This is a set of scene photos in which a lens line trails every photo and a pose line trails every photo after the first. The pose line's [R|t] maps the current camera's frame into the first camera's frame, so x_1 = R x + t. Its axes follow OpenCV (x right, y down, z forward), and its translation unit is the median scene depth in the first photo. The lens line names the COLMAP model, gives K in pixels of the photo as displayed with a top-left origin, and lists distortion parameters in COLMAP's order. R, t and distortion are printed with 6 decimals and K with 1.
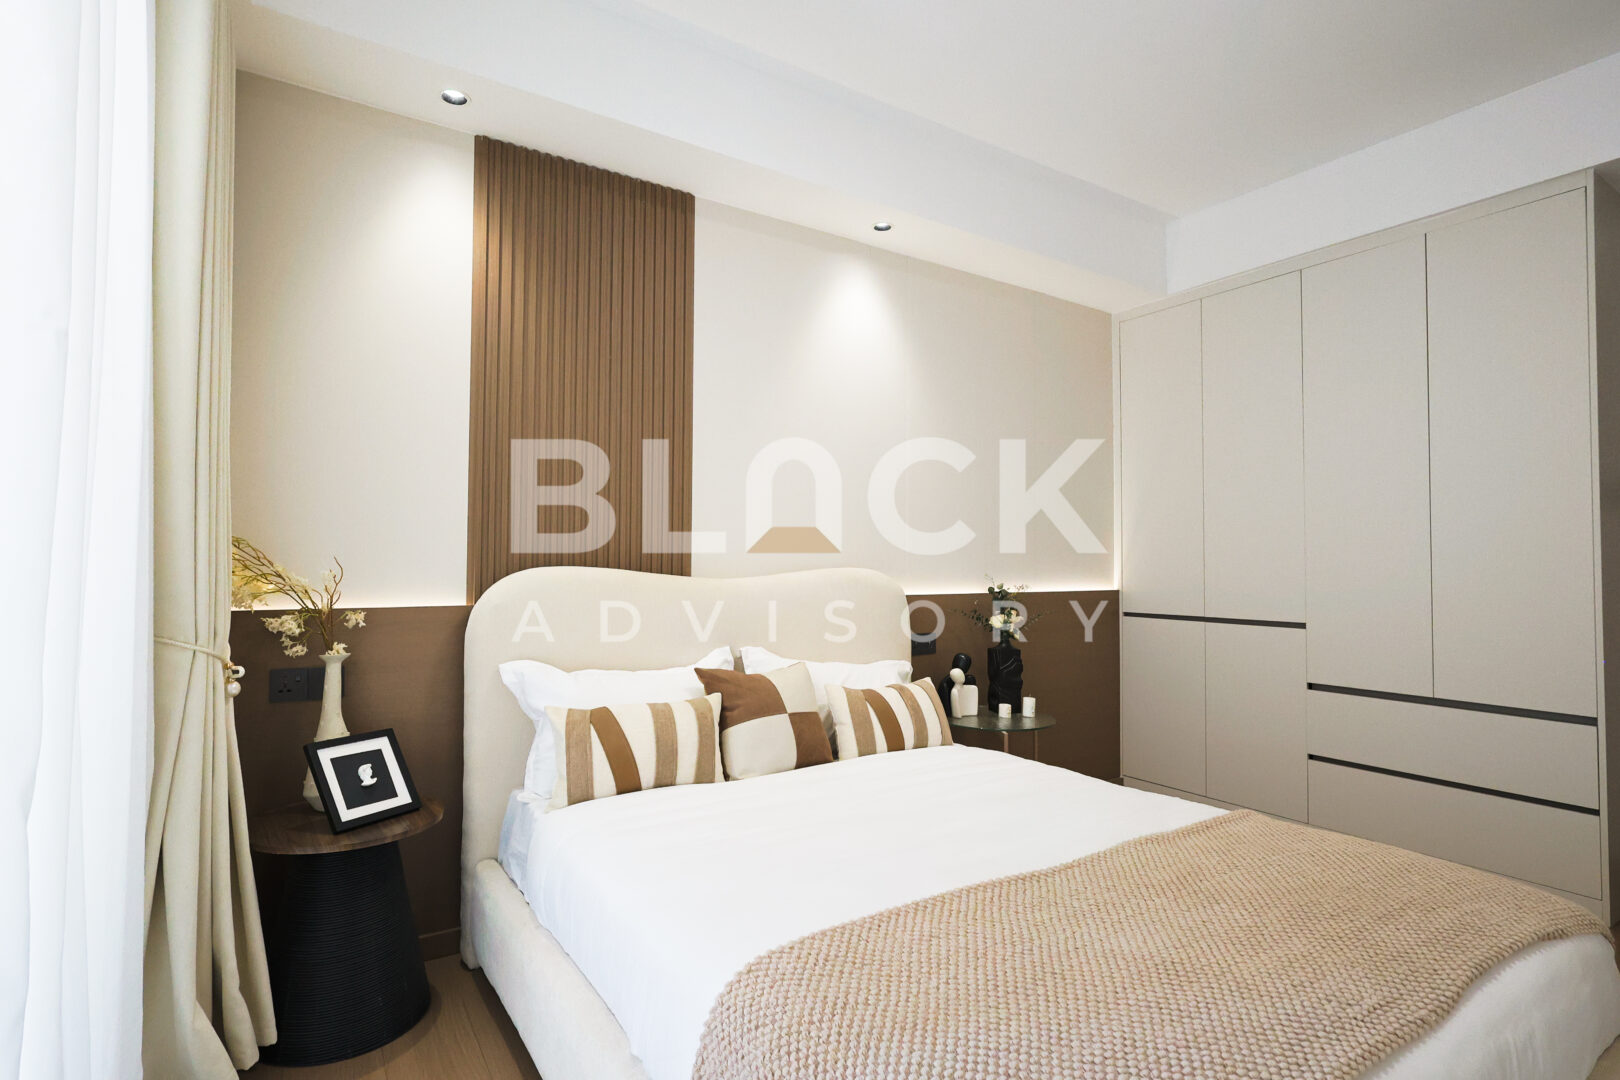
lens RADIAL K [[796.0, 0, 806.0], [0, 796.0, 537.9], [0, 0, 1]] dist [-0.000787, -0.000223]
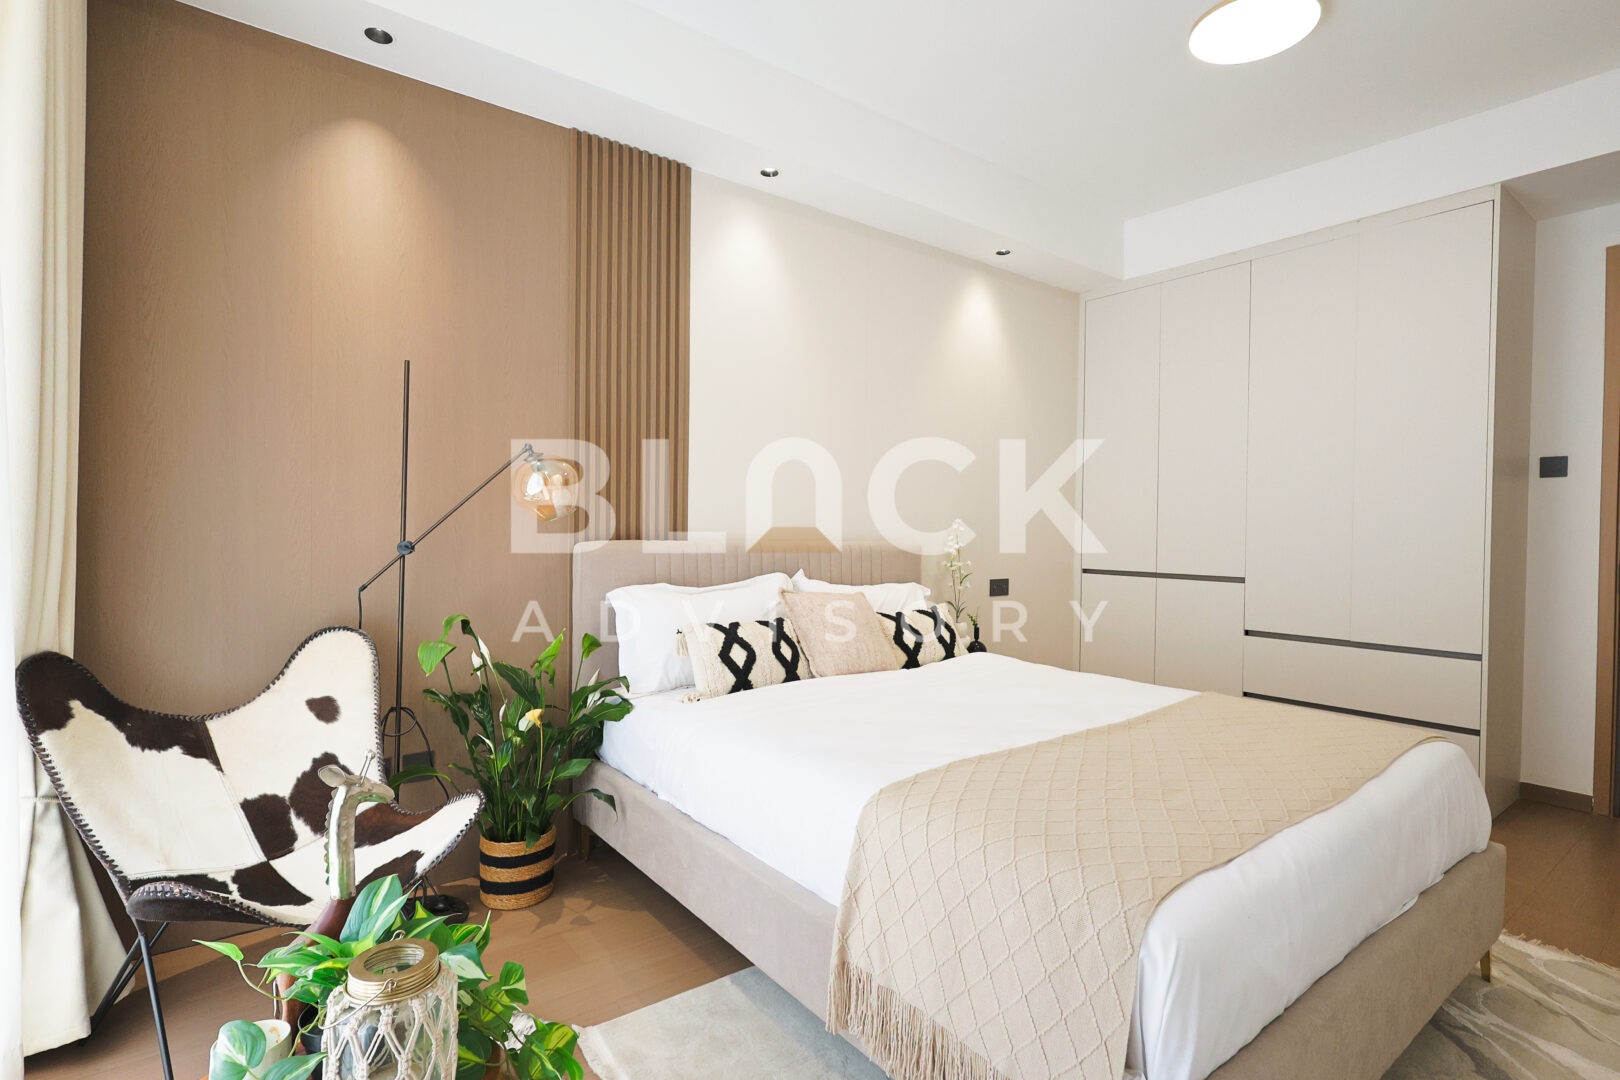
lens RADIAL K [[796.0, 0, 806.0], [0, 796.0, 537.9], [0, 0, 1]] dist [-0.000787, -0.000223]
pose [[0.997247, 0.006516, 0.073869, -0.099634], [-0.009626, 0.999078, 0.041829, 0.011845], [-0.073529, -0.042425, 0.996390, -0.101455]]
